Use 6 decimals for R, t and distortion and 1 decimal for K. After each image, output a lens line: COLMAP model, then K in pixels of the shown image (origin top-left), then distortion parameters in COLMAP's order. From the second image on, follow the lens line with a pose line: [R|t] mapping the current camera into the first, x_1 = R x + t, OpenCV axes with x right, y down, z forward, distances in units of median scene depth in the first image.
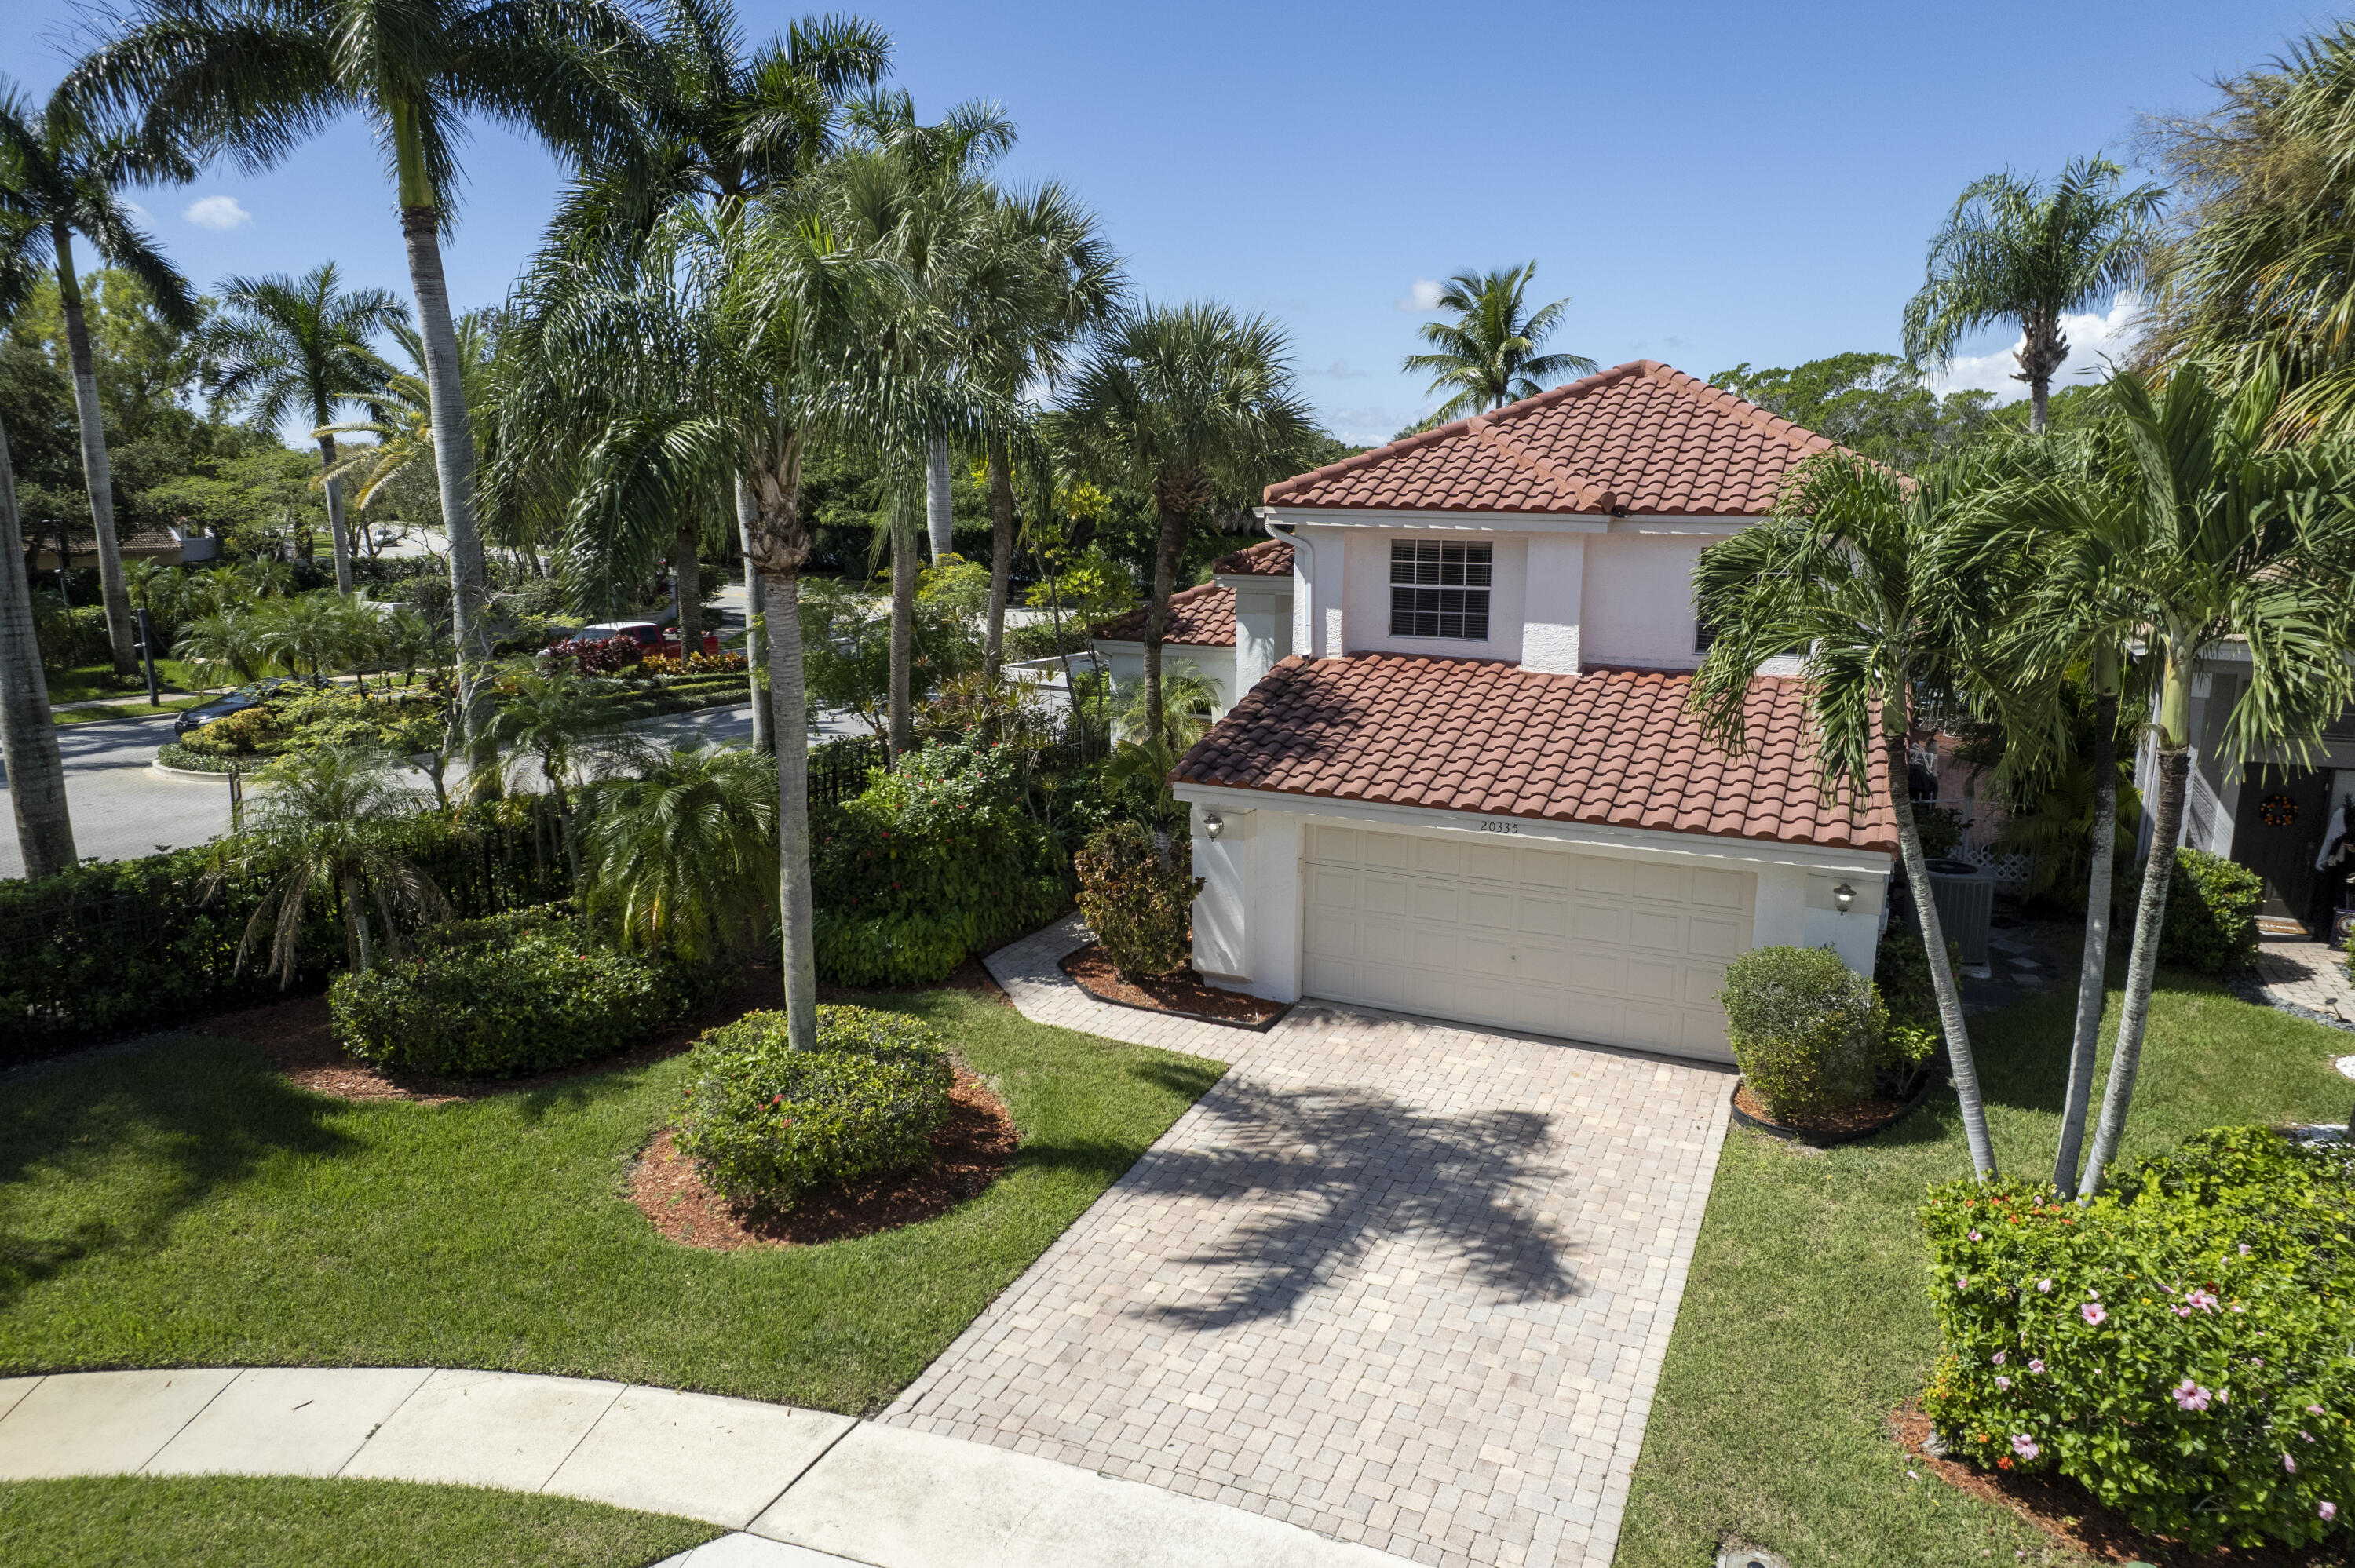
lens RADIAL K [[1503.1, 0, 1177.5], [0, 1503.1, 784.0], [0, 0, 1]] dist [-0.039622, 0.028339]
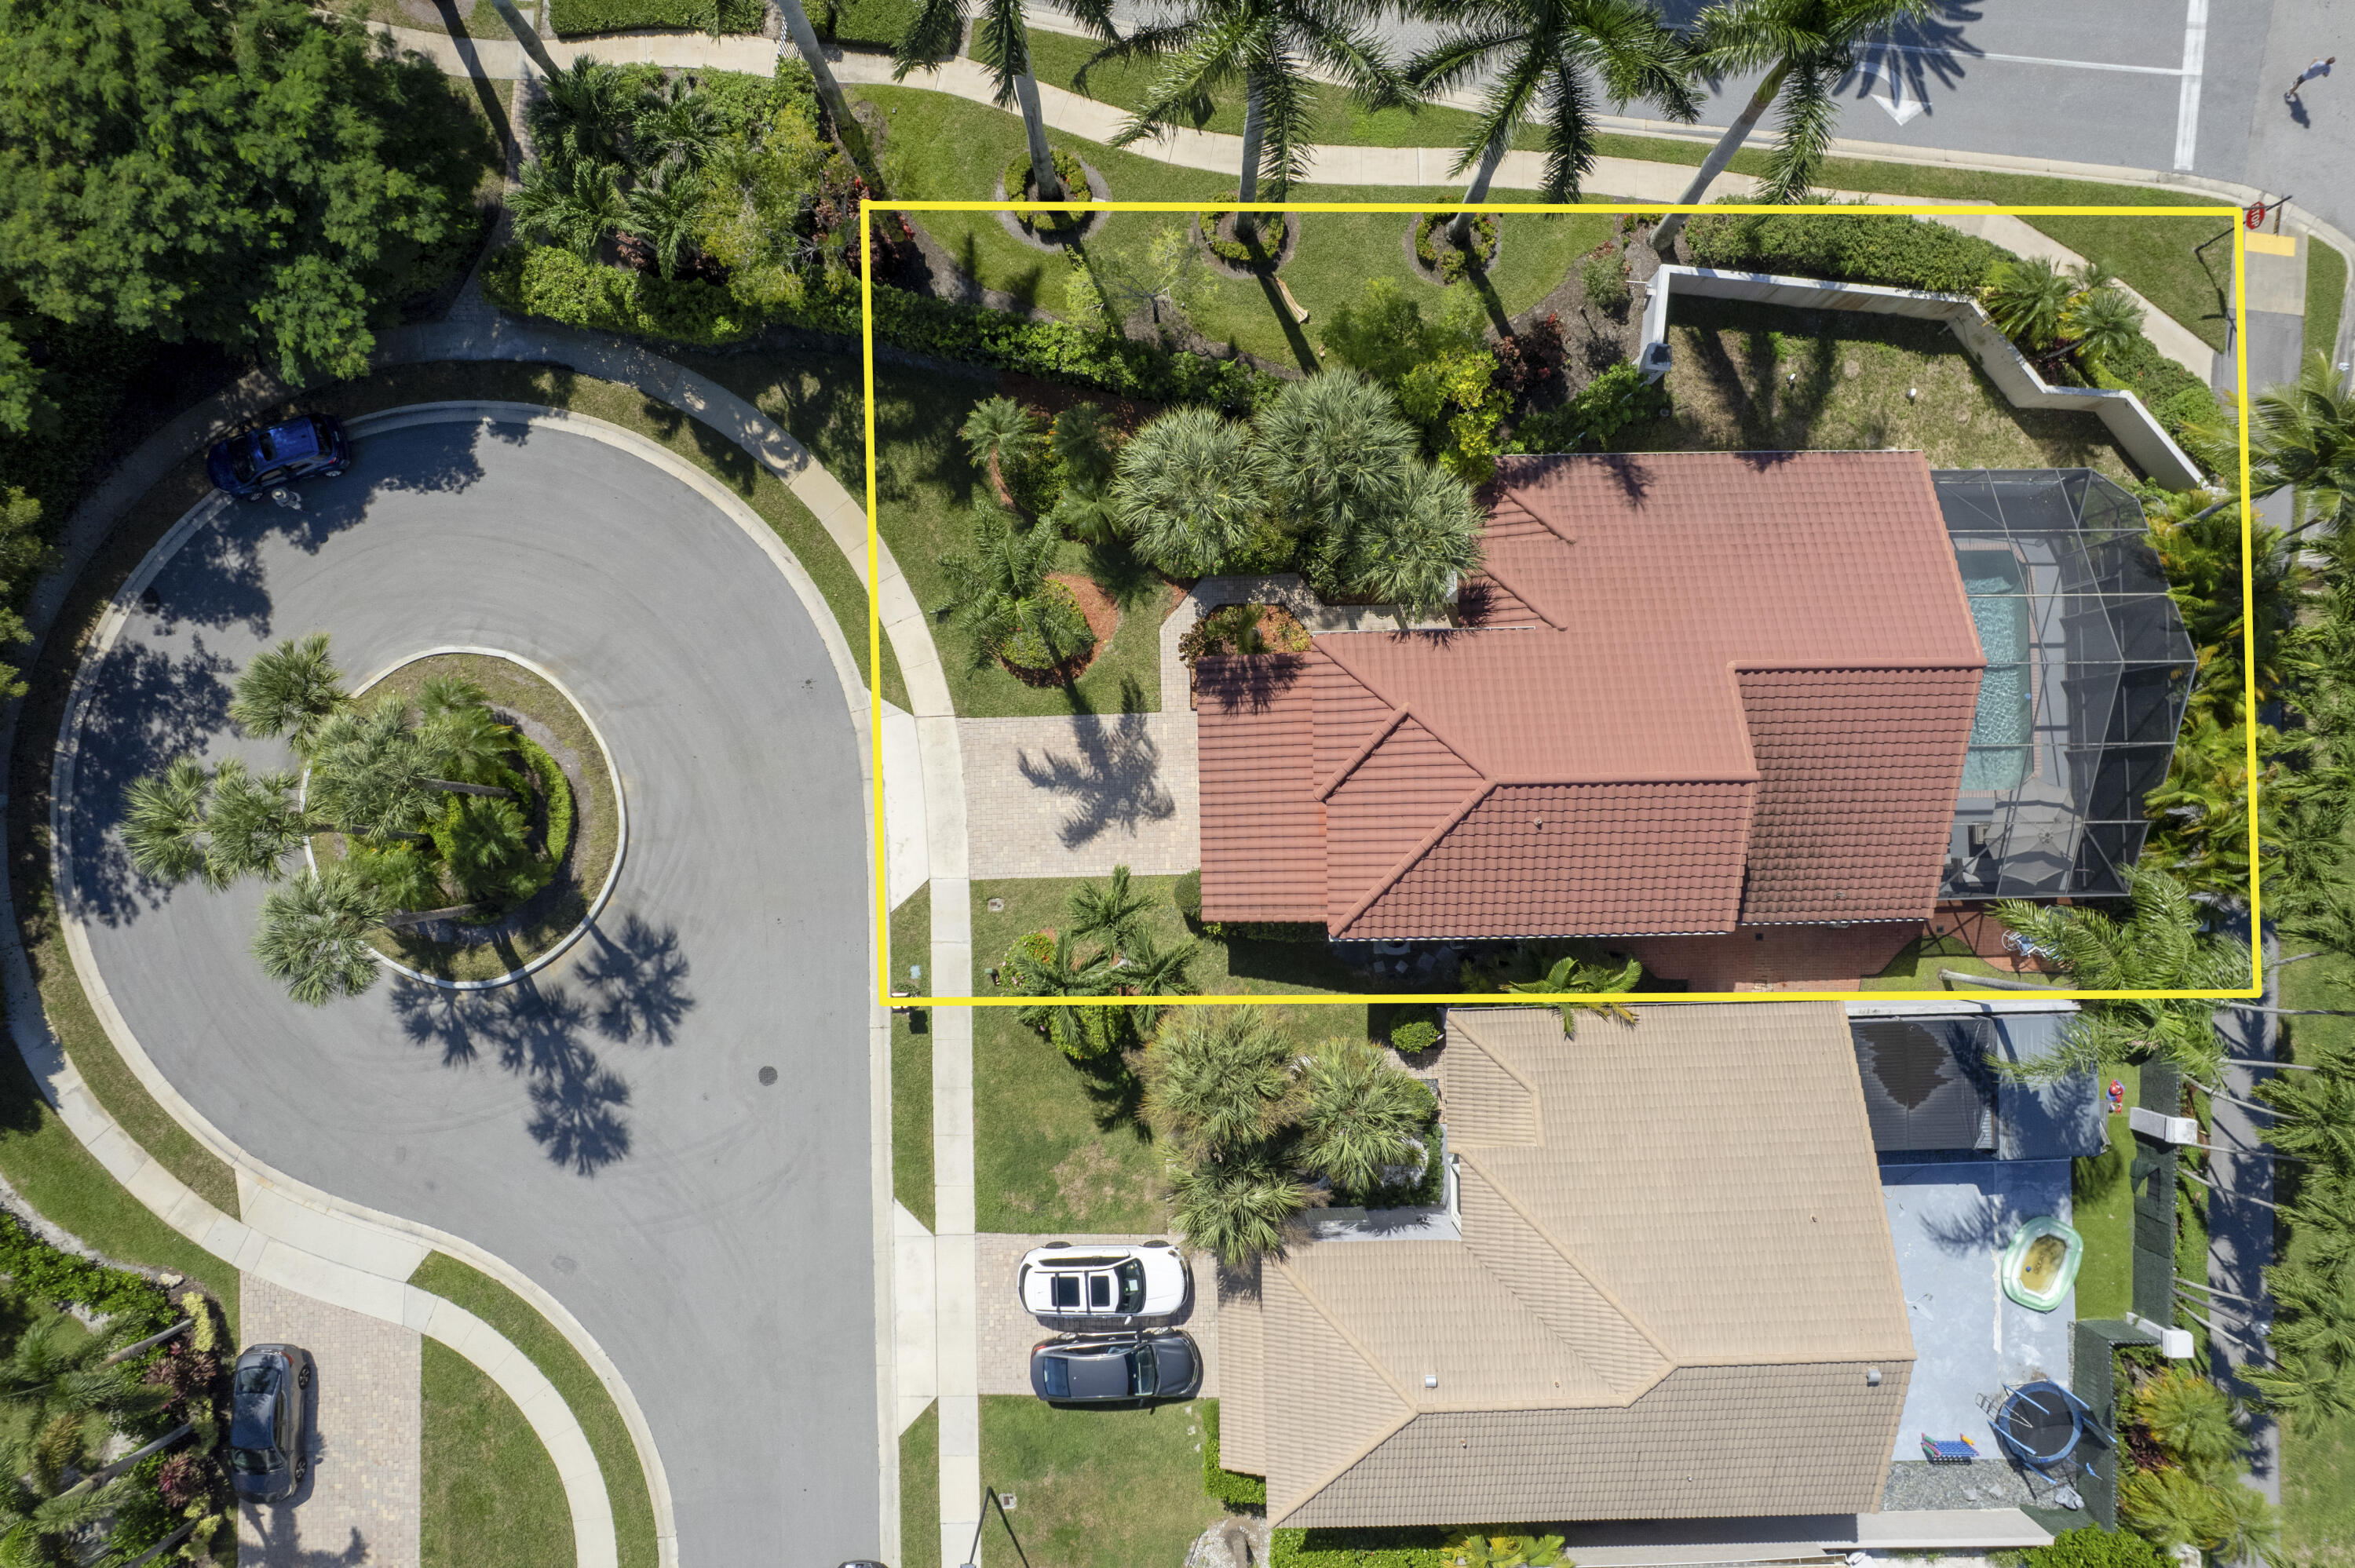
lens RADIAL K [[1503.1, 0, 1177.5], [0, 1503.1, 784.0], [0, 0, 1]] dist [-0.039622, 0.028339]
pose [[0.460222, 0.887345, -0.028529, 0.275713], [-0.175740, 0.122552, 0.976779, -2.801135], [0.870236, -0.444521, 0.212343, 0.401324]]
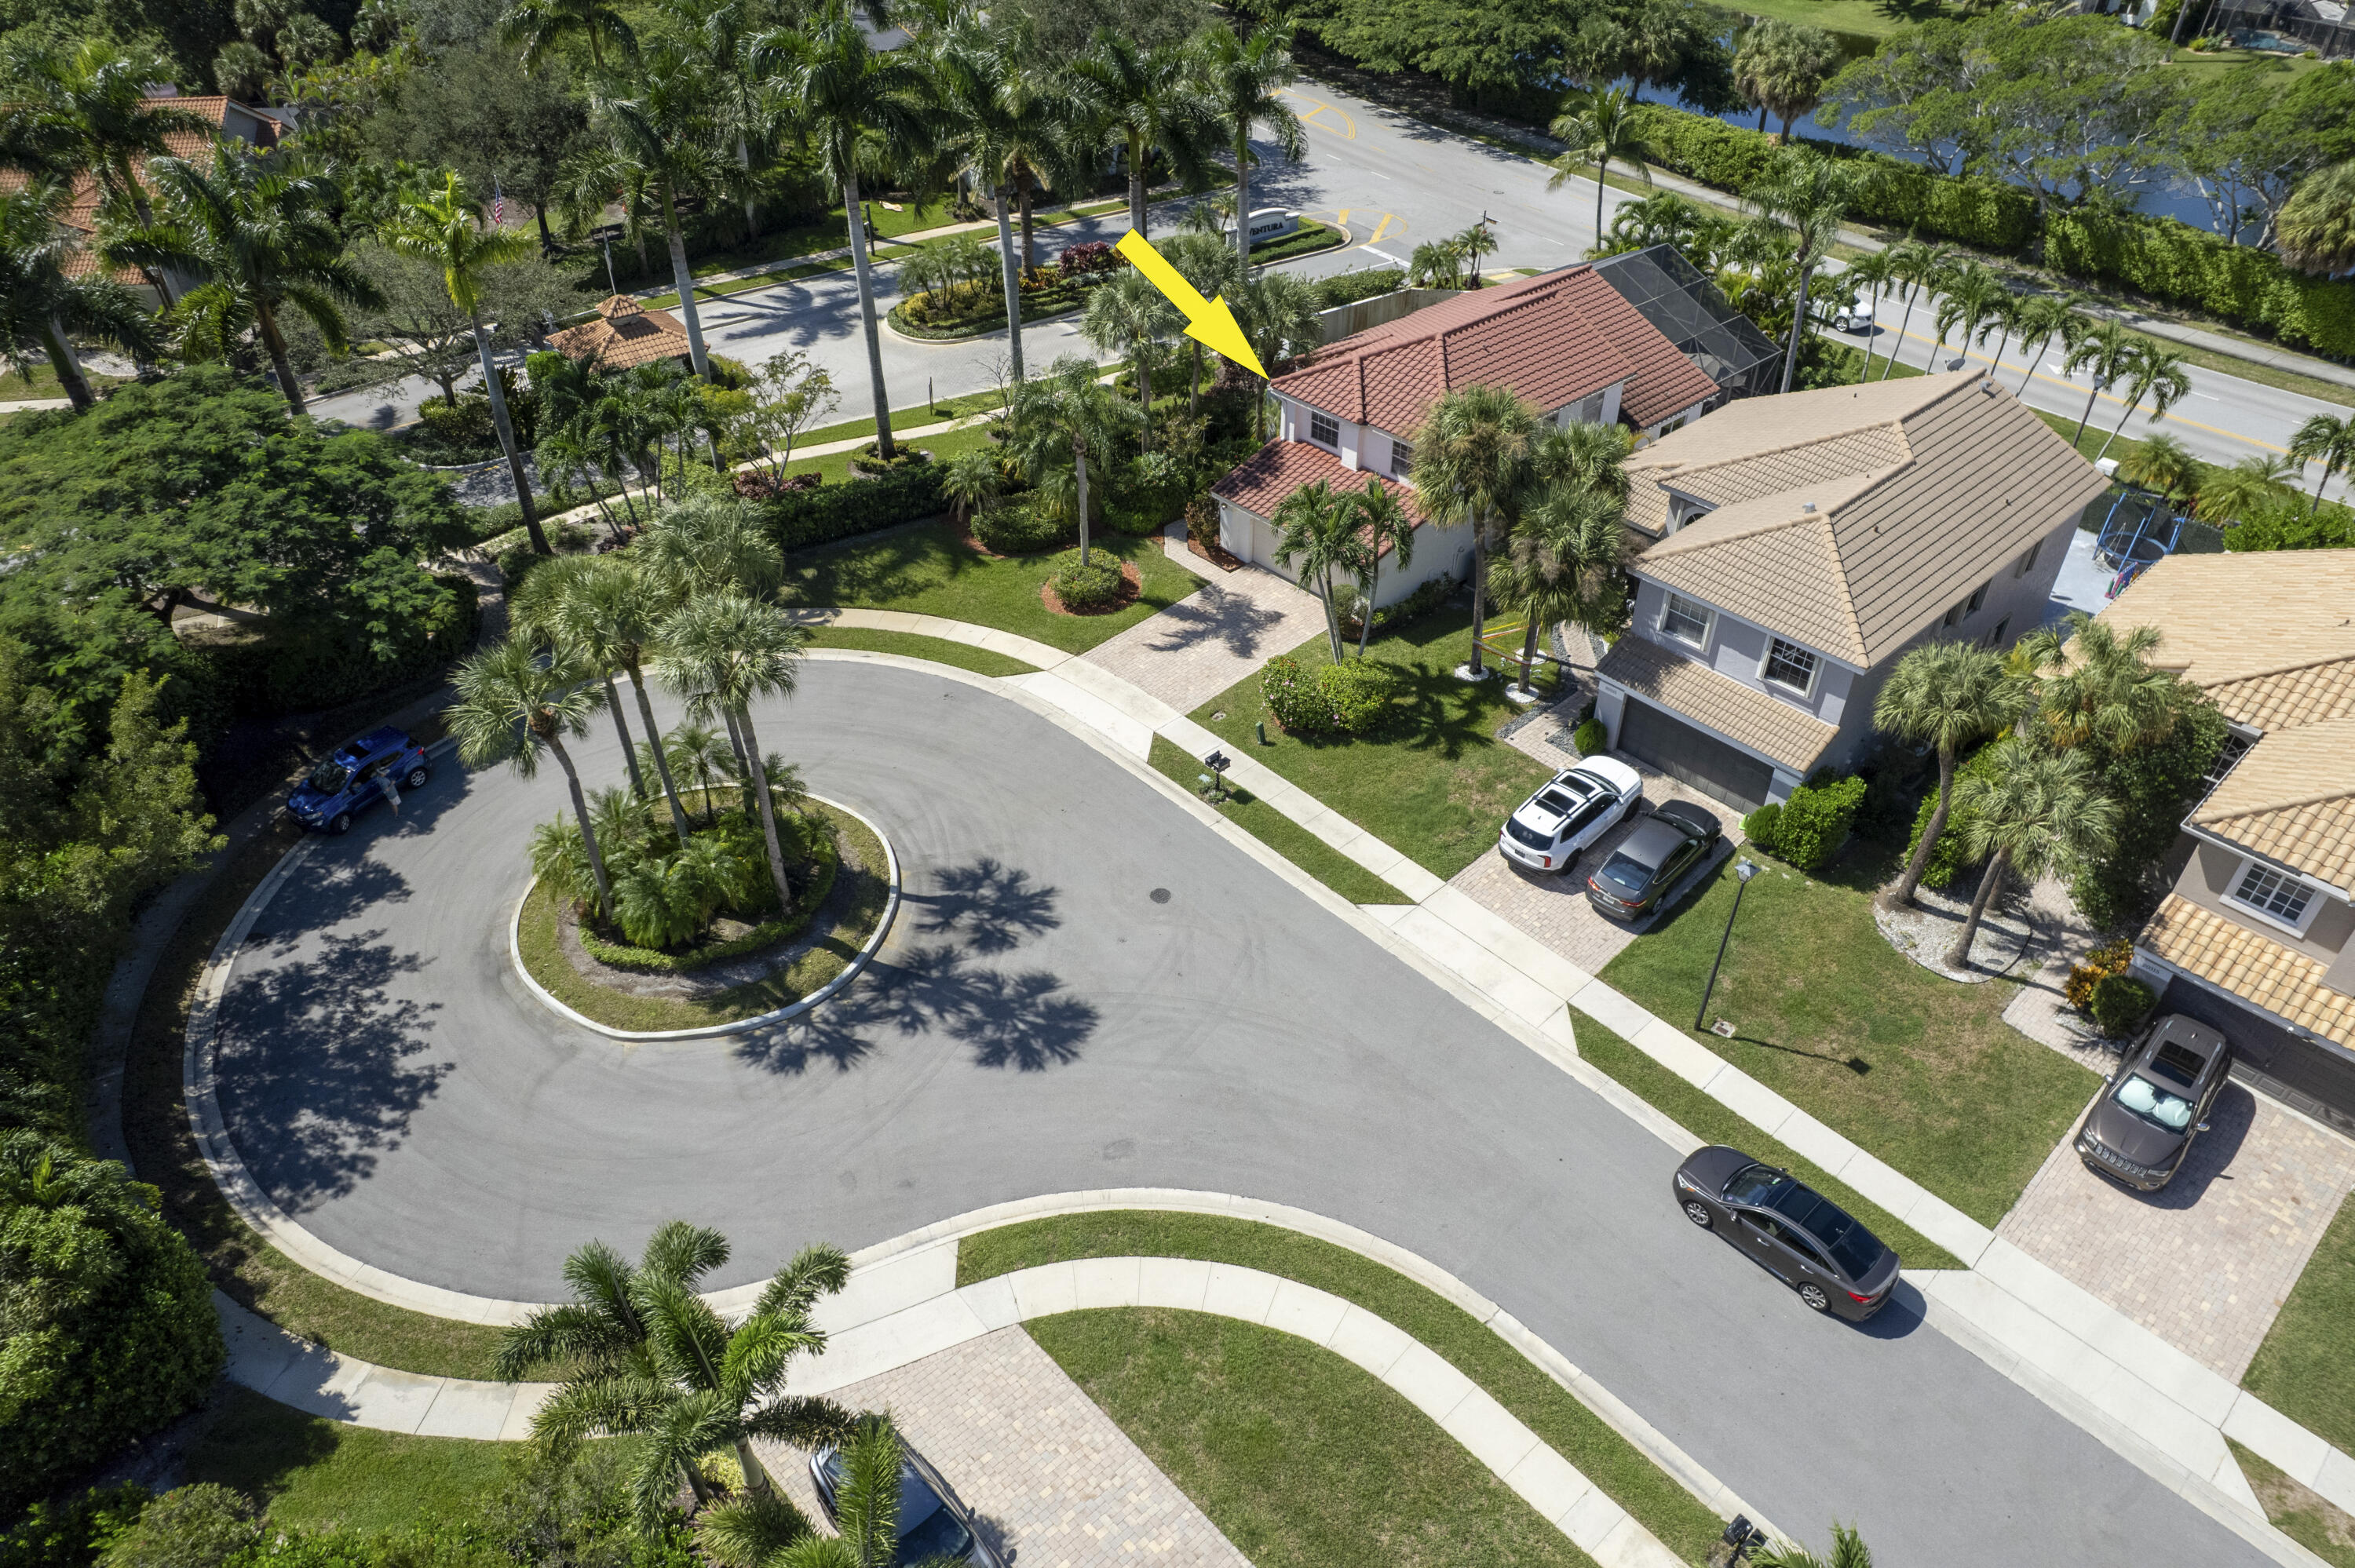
lens RADIAL K [[1503.1, 0, 1177.5], [0, 1503.1, 784.0], [0, 0, 1]] dist [-0.039622, 0.028339]
pose [[0.931218, 0.221986, -0.289060, 1.124806], [-0.073219, 0.890886, 0.448287, -0.988724], [0.357033, -0.396288, 0.845863, -2.233071]]
